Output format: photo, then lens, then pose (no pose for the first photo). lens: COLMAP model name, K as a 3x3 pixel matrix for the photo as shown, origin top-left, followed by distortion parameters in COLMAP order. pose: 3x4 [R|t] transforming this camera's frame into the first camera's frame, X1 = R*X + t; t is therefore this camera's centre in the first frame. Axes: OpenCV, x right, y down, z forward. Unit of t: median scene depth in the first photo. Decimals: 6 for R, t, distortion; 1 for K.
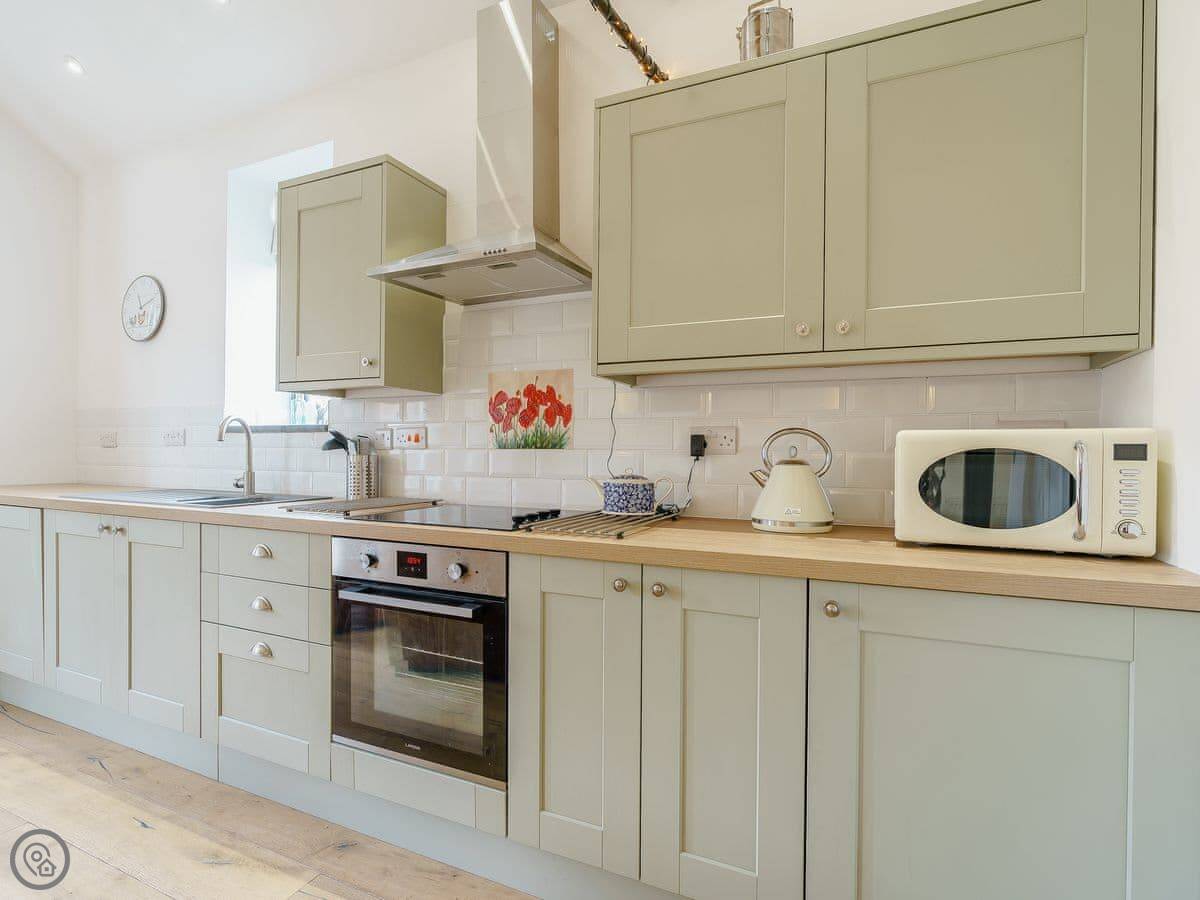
lens RADIAL K [[615.8, 0, 597.4], [0, 615.8, 452.4], [0, 0, 1]] dist [-0.005758, 0.000598]
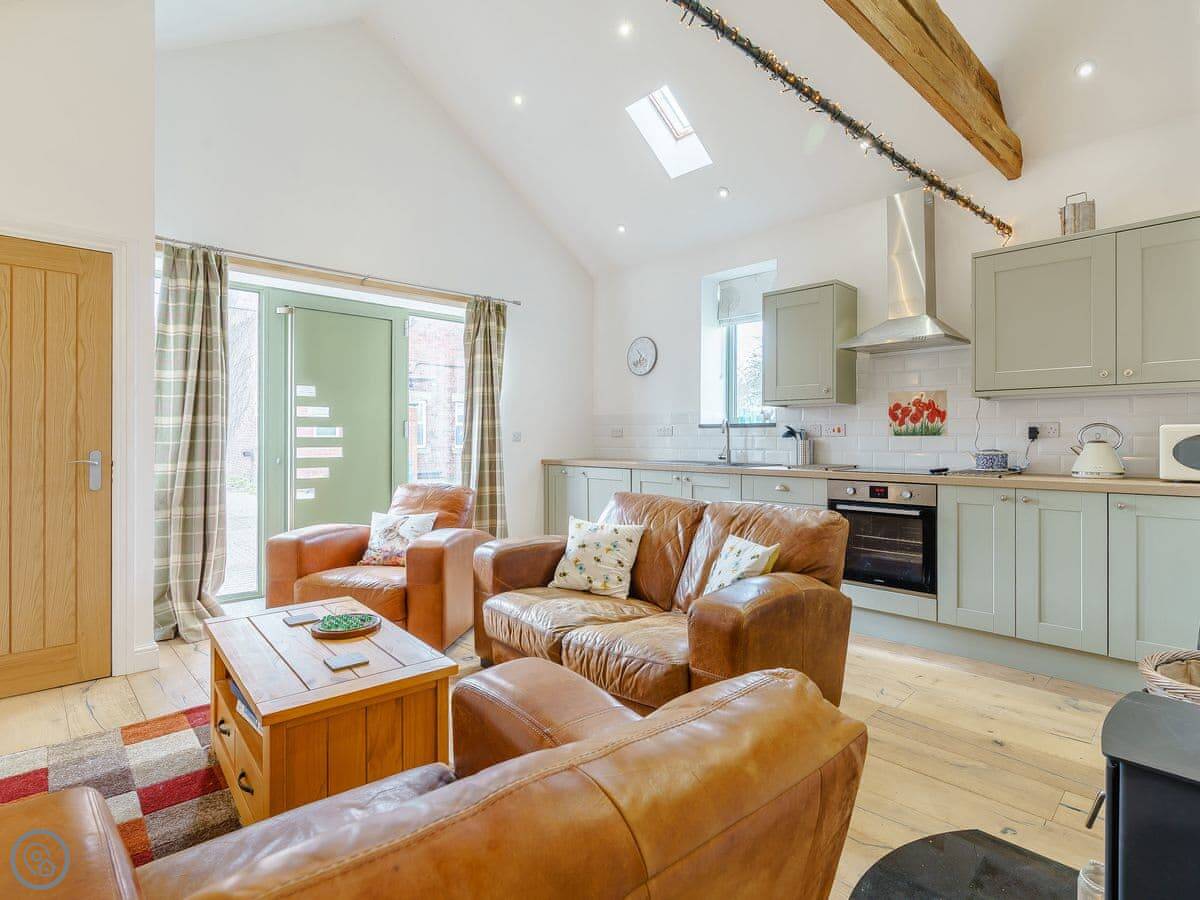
lens RADIAL K [[610.7, 0, 626.1], [0, 610.7, 437.5], [0, 0, 1]] dist [-0.009513, -0.000293]
pose [[0.944365, -0.006813, -0.328829, -0.330668], [0.004741, 0.999964, -0.007103, 0.007533], [0.328865, 0.005149, 0.944363, -0.935709]]
